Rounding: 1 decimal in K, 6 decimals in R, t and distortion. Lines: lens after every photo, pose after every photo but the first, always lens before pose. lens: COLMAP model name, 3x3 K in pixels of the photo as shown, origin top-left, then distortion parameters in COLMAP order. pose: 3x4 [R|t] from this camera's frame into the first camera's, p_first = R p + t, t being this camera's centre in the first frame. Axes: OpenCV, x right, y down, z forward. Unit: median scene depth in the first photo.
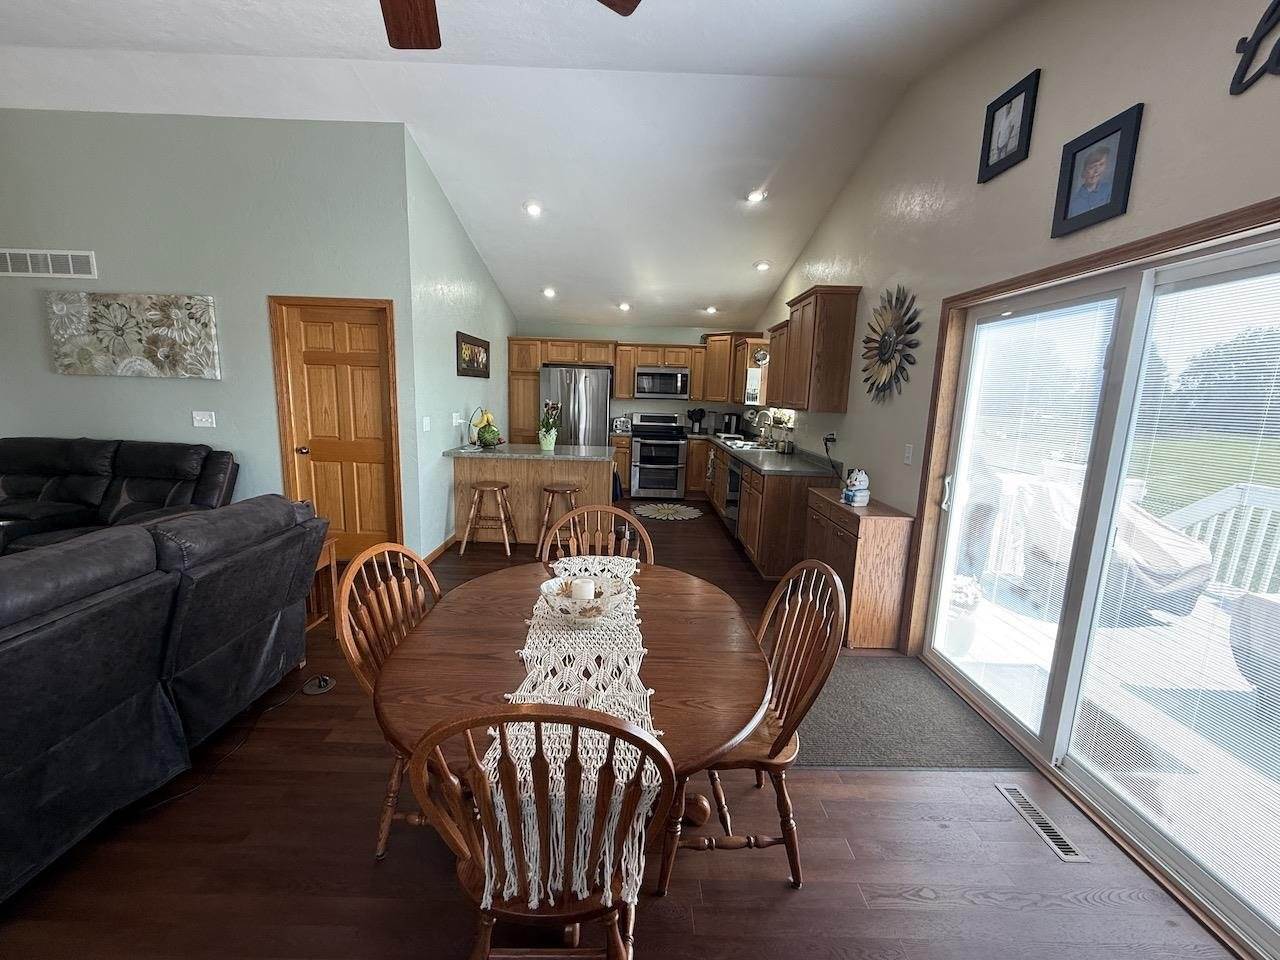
lens RADIAL K [[509.5, 0, 640.0], [0, 509.5, 480.0], [0, 0, 1]] dist [-0.000977, 0.000045]
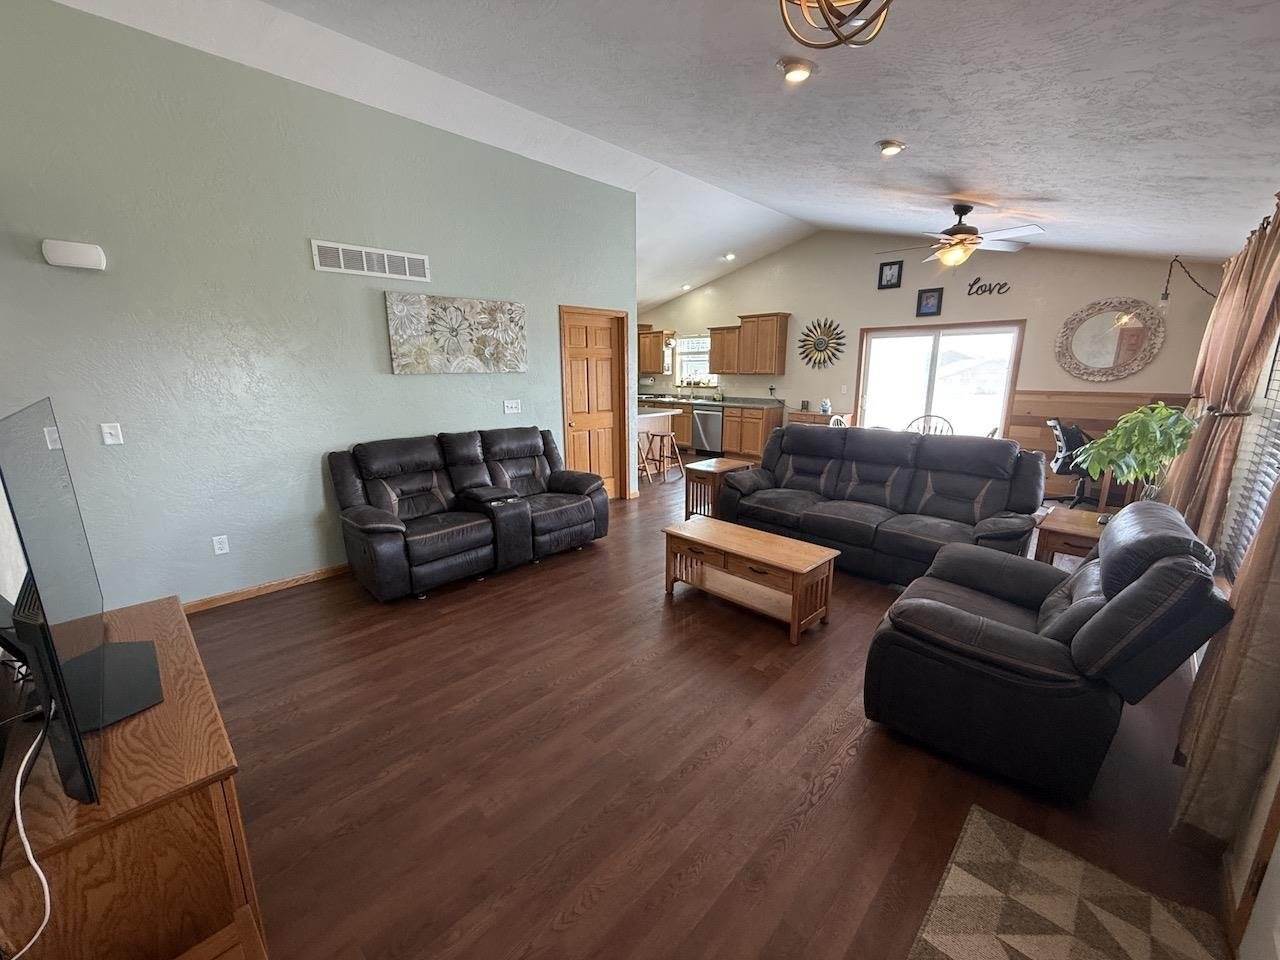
lens RADIAL K [[509.5, 0, 640.0], [0, 509.5, 480.0], [0, 0, 1]] dist [-0.000977, 0.000045]
pose [[0.702589, -0.191183, 0.685432, -1.536956], [0.149681, 0.981388, 0.120305, -0.050895], [-0.695675, 0.018071, 0.718129, -0.061335]]
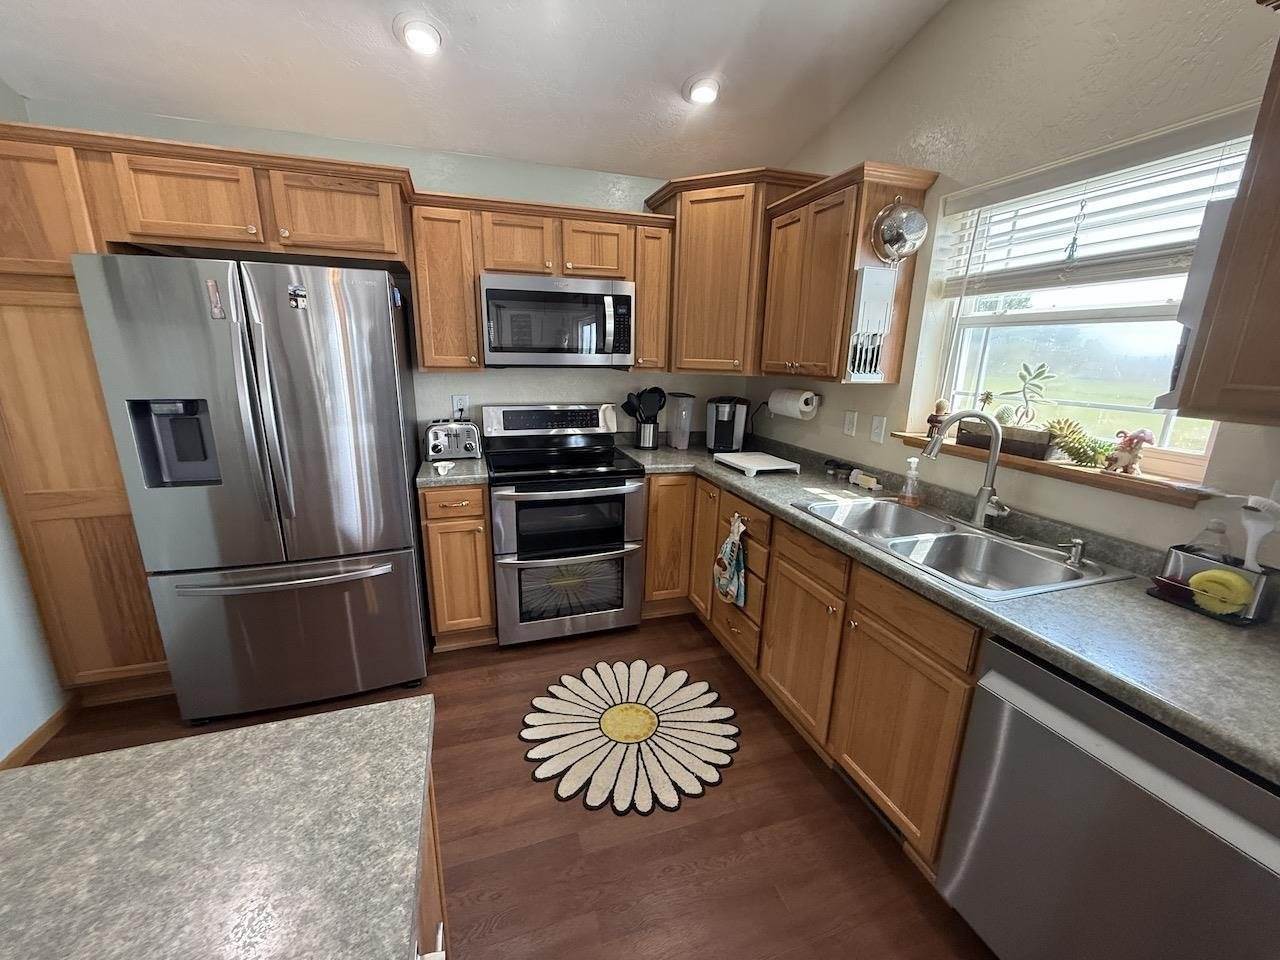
lens RADIAL K [[509.5, 0, 640.0], [0, 509.5, 480.0], [0, 0, 1]] dist [-0.000977, 0.000045]
pose [[0.951307, -0.091548, 0.294336, -0.035307], [0.066531, 0.993353, 0.093934, -0.203274], [-0.300979, -0.069778, 0.951074, 1.172556]]
